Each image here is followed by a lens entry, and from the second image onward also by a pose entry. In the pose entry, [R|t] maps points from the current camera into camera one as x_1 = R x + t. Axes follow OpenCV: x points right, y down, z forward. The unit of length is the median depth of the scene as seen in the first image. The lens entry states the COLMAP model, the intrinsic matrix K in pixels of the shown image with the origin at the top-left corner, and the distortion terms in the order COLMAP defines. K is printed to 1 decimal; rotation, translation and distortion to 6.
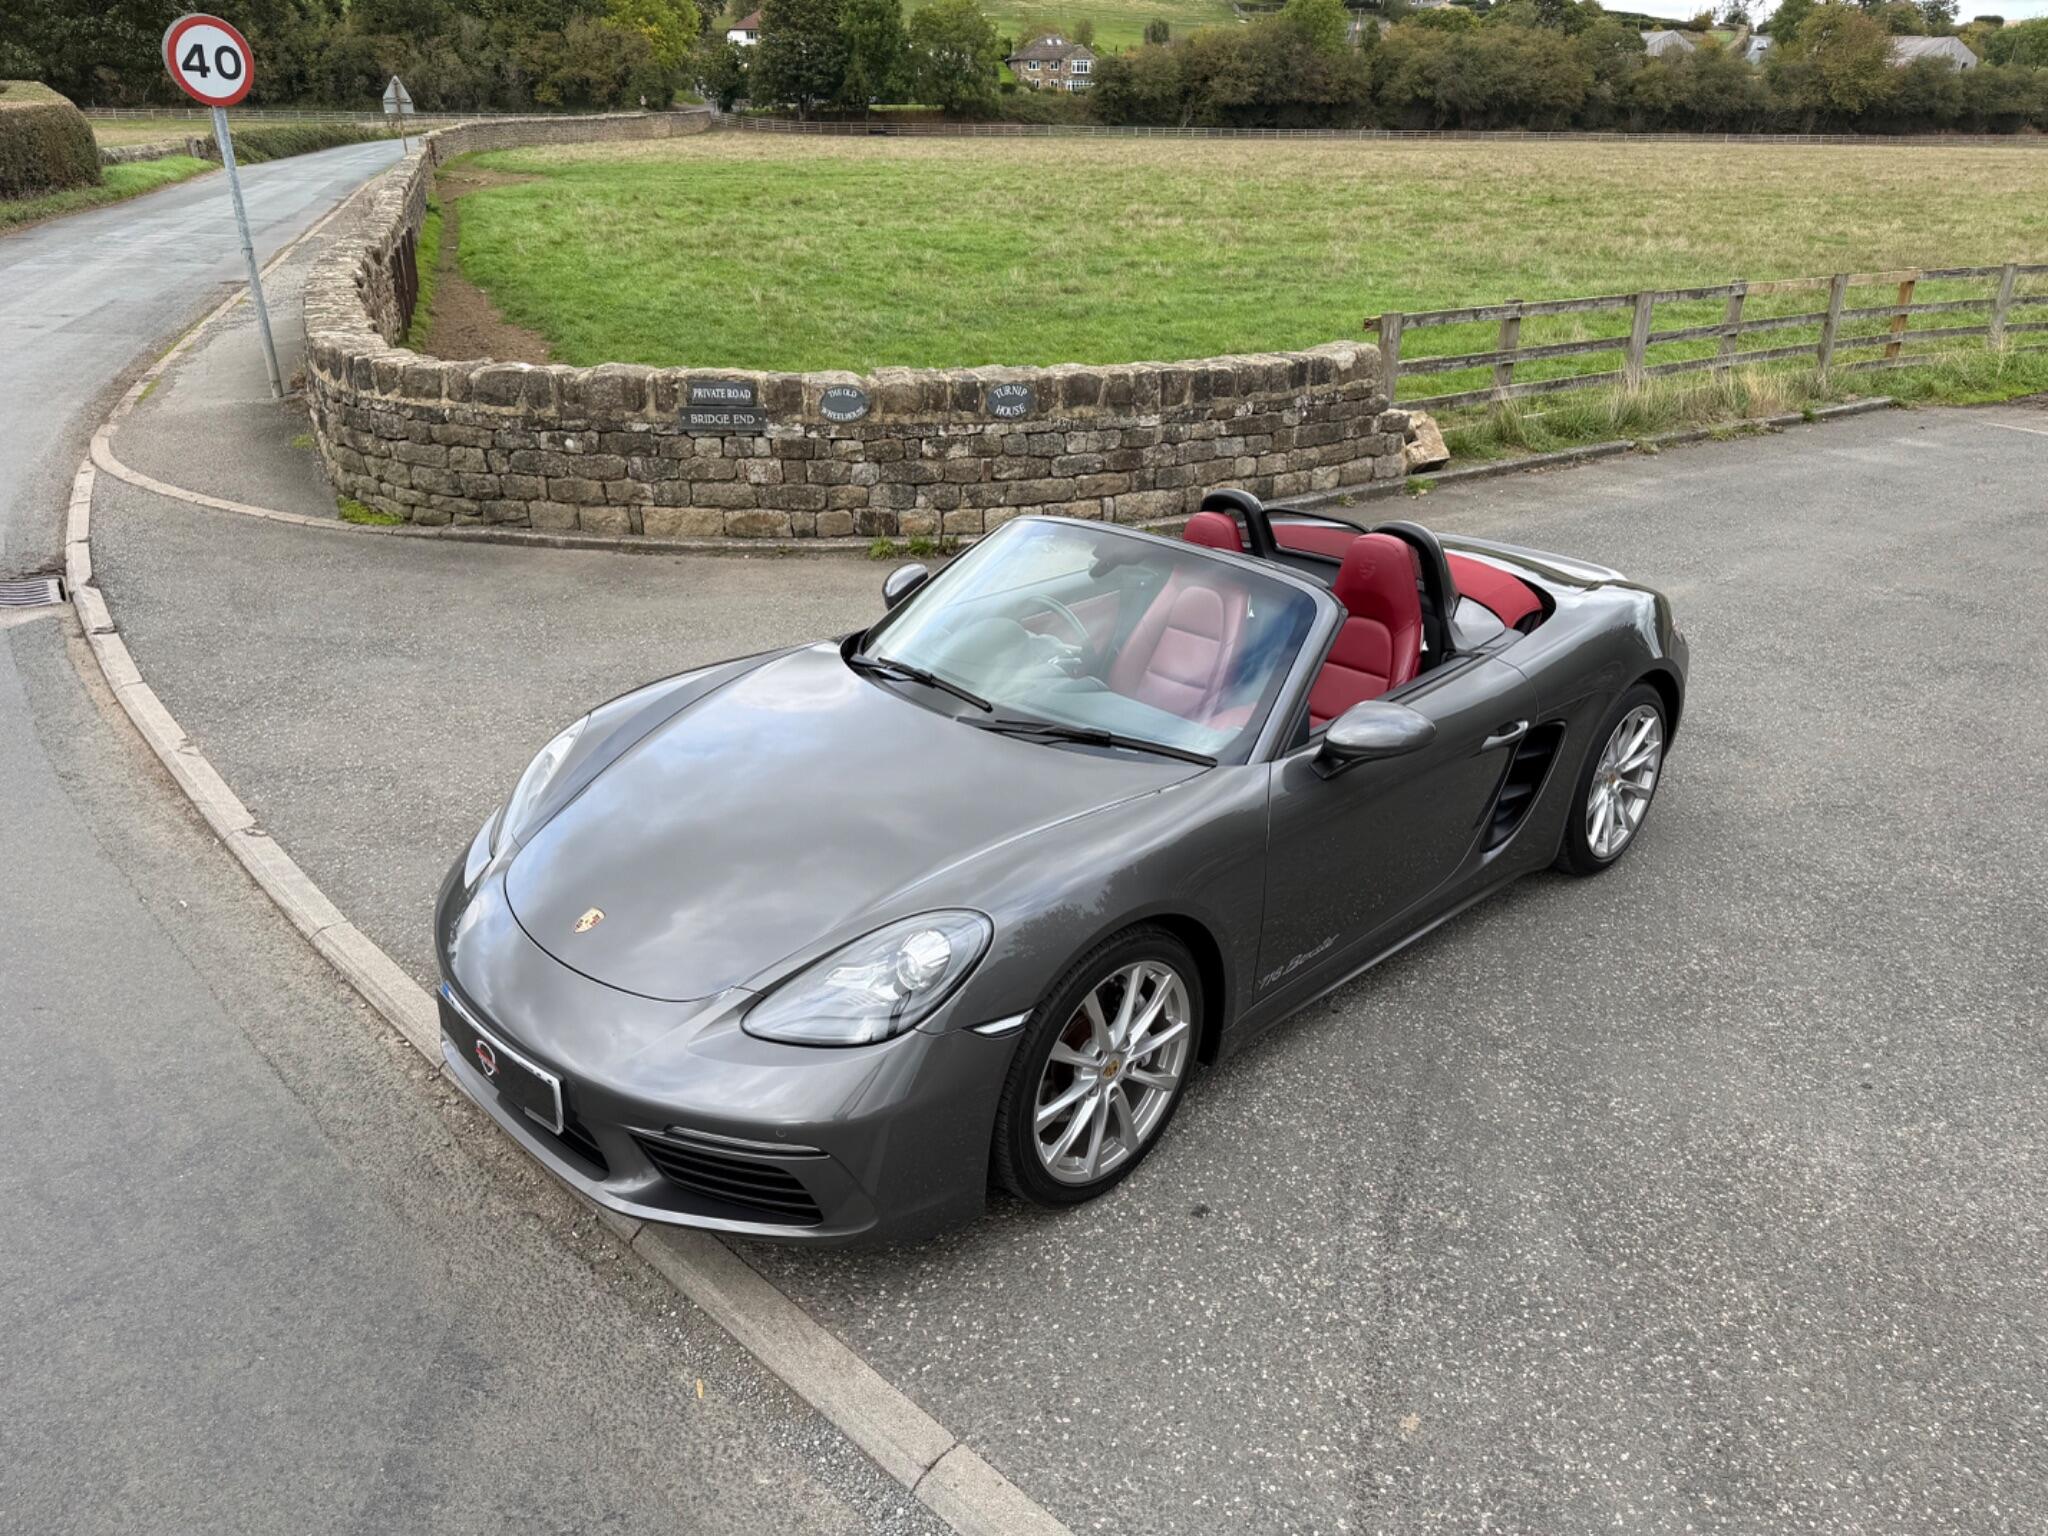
lens RADIAL K [[1568.3, 0, 1050.6], [0, 1568.3, 771.4], [0, 0, 1]] dist [0.131701, -0.182541]
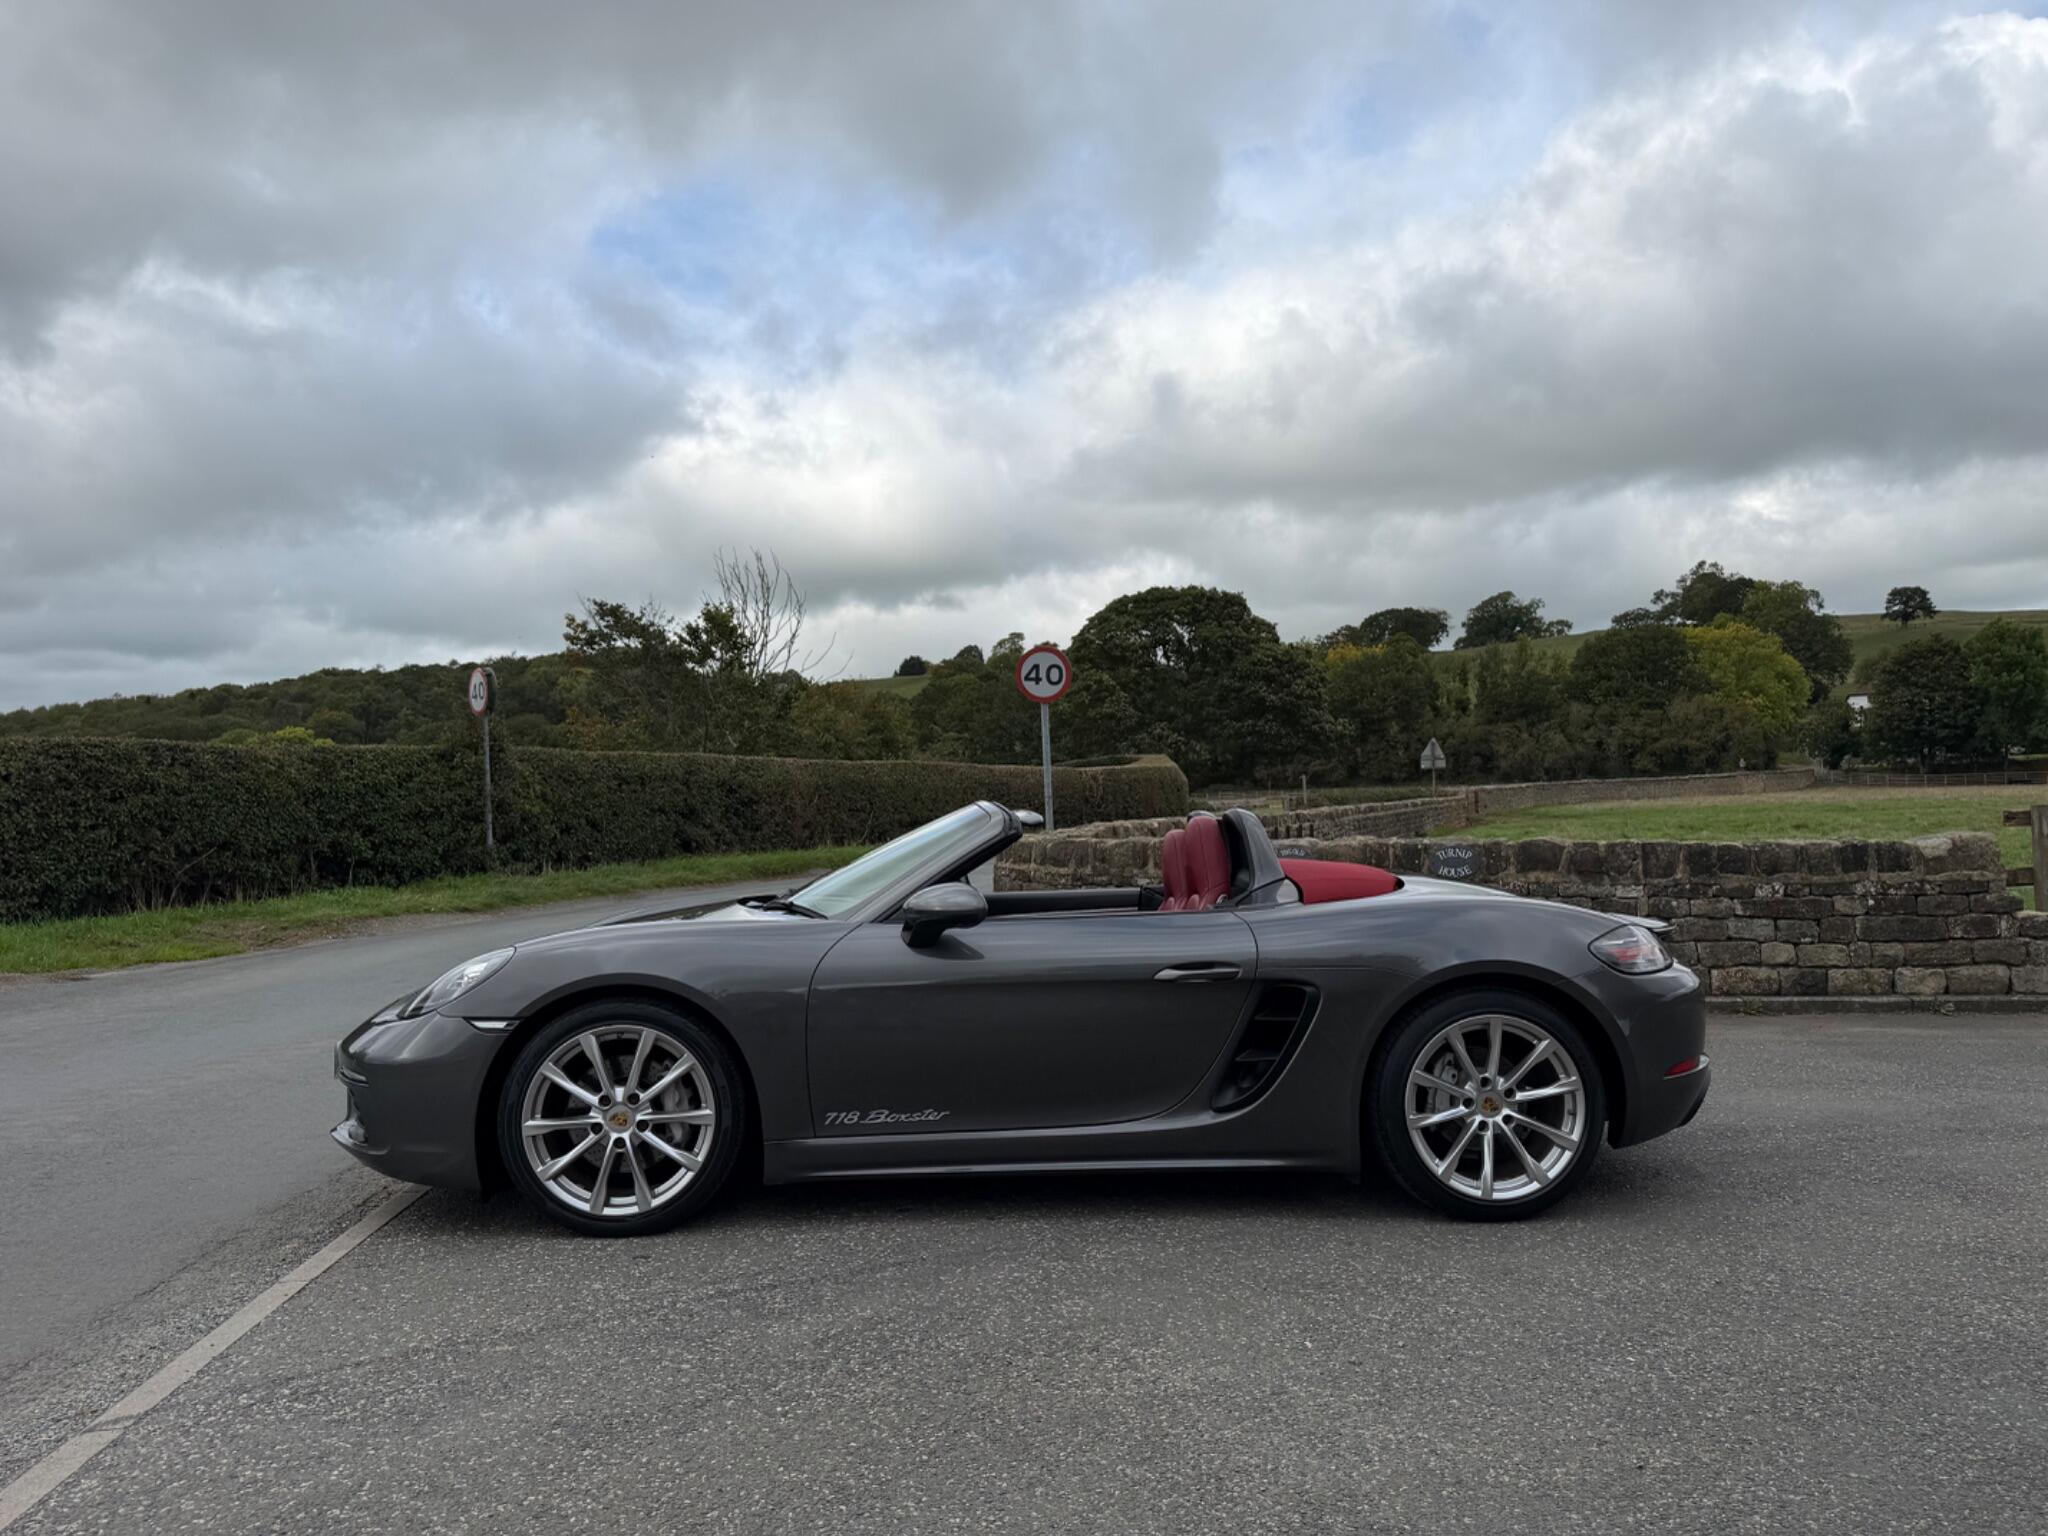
lens RADIAL K [[1608.2, 0, 1017.9], [0, 1608.2, 731.0], [0, 0, 1]] dist [0.074813, -0.145228]
pose [[0.730560, -0.073537, -0.678877, 0.462658], [-0.229582, 0.909858, -0.345616, 0.112904], [0.643097, 0.408351, 0.647823, 0.084946]]
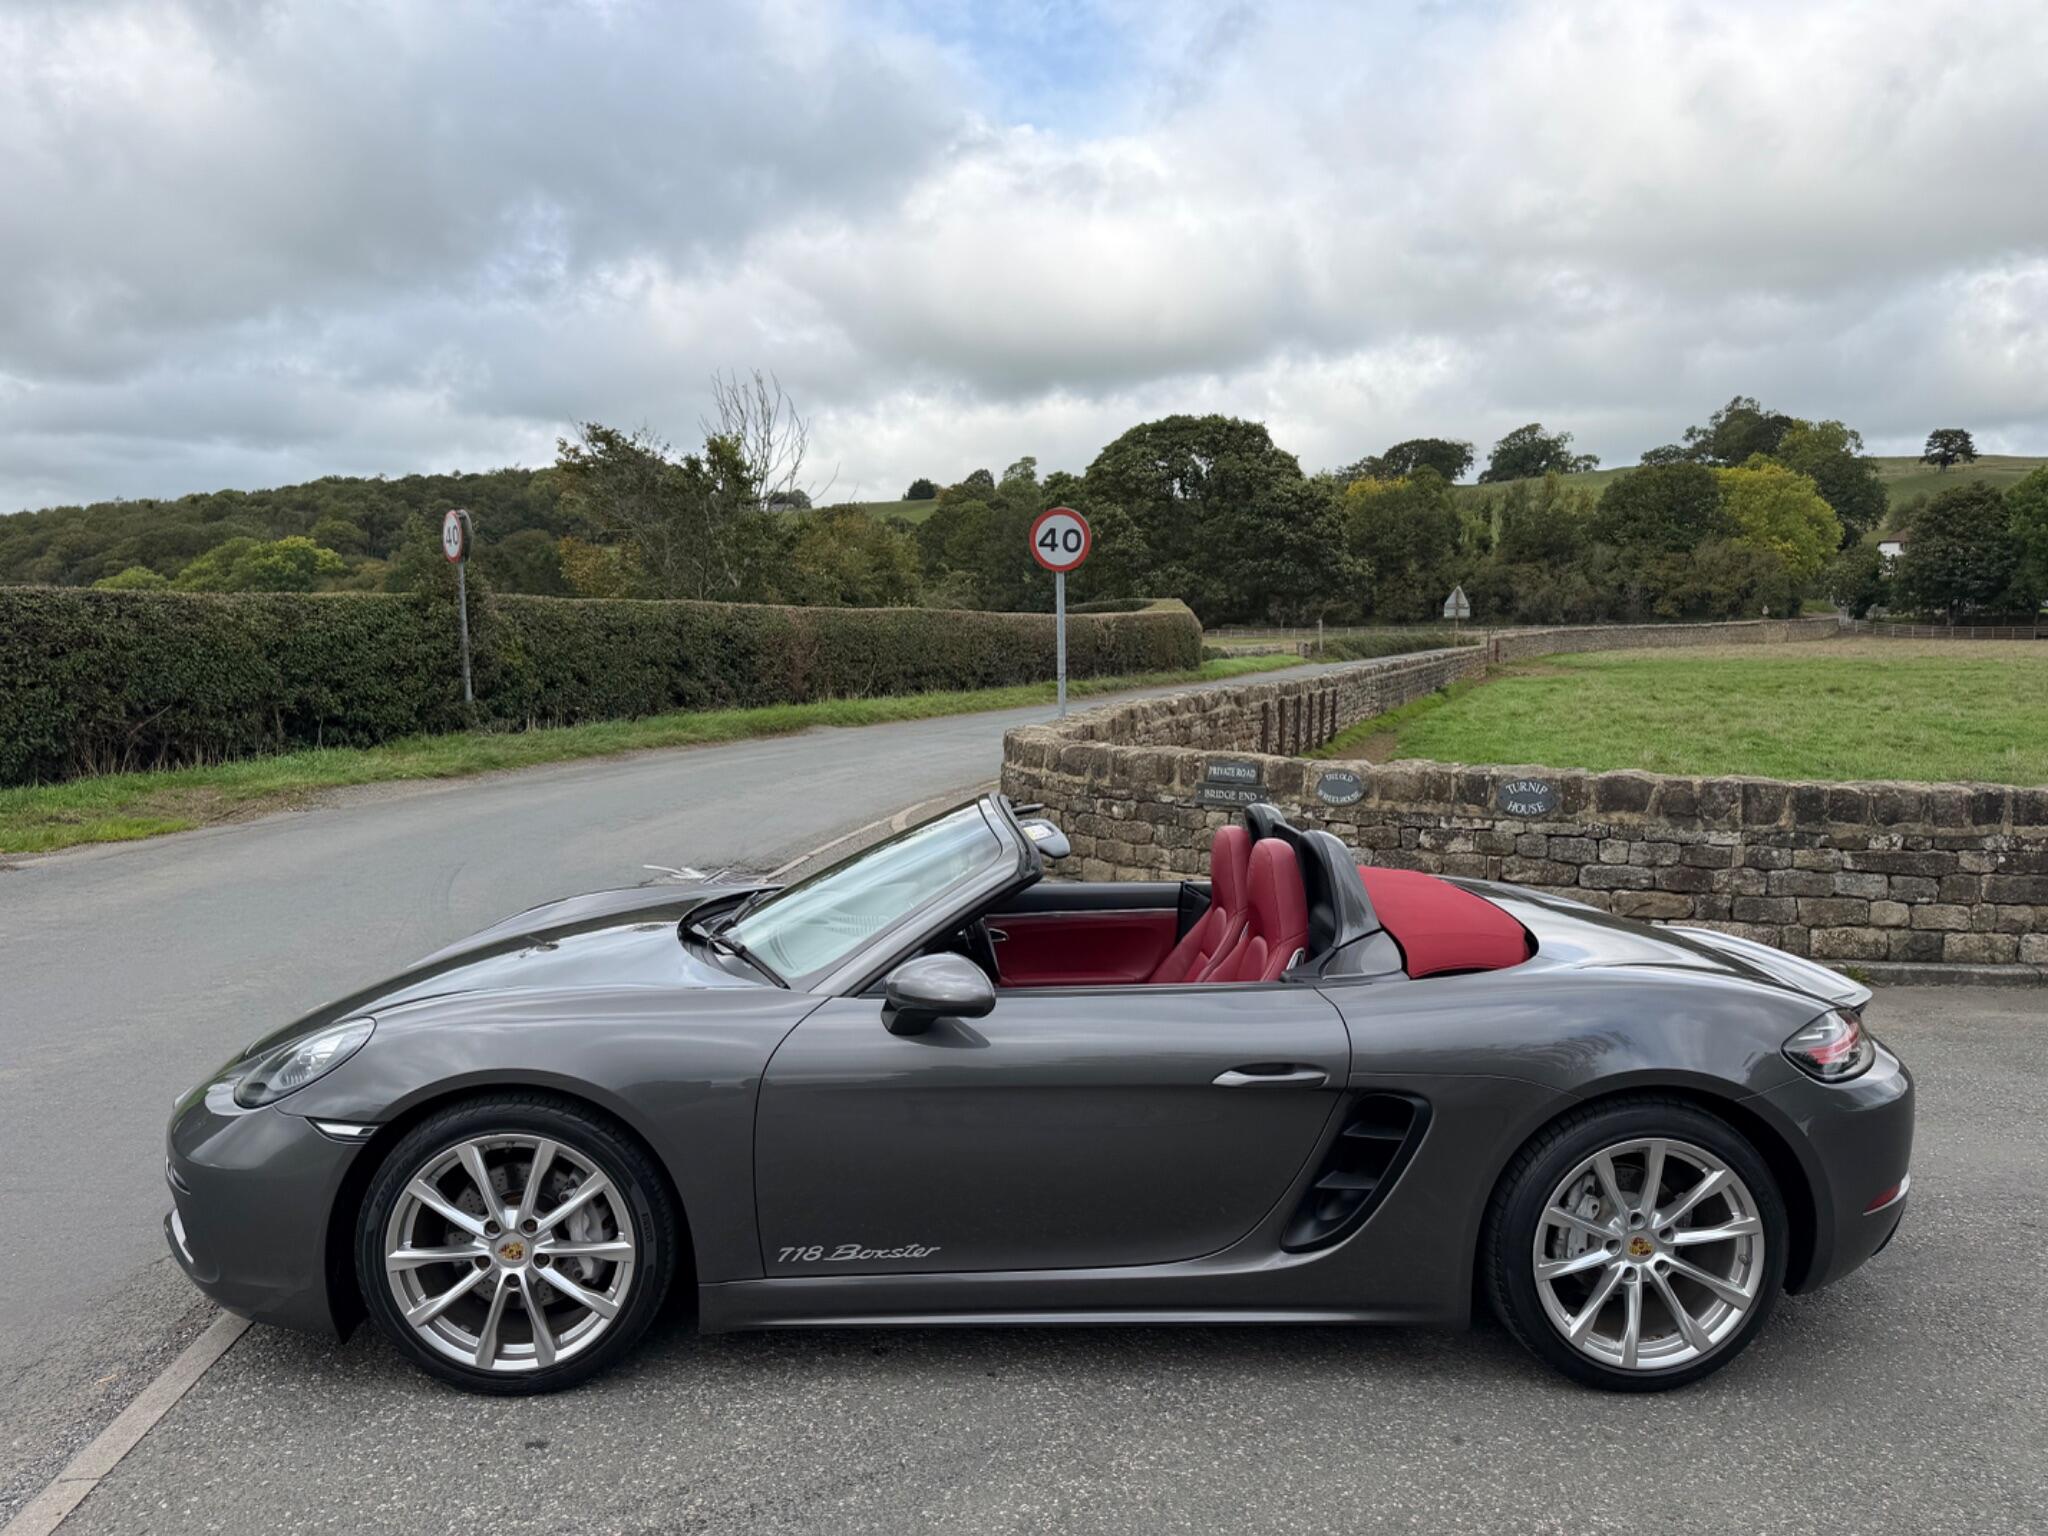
lens RADIAL K [[1571.6, 0, 1012.0], [0, 1571.6, 767.8], [0, 0, 1]] dist [0.050653, -0.085256]
pose [[0.725692, 0.040390, -0.686834, 0.361929], [-0.252553, 0.944226, -0.211316, 0.016130], [0.639991, 0.326812, 0.695417, 0.157572]]
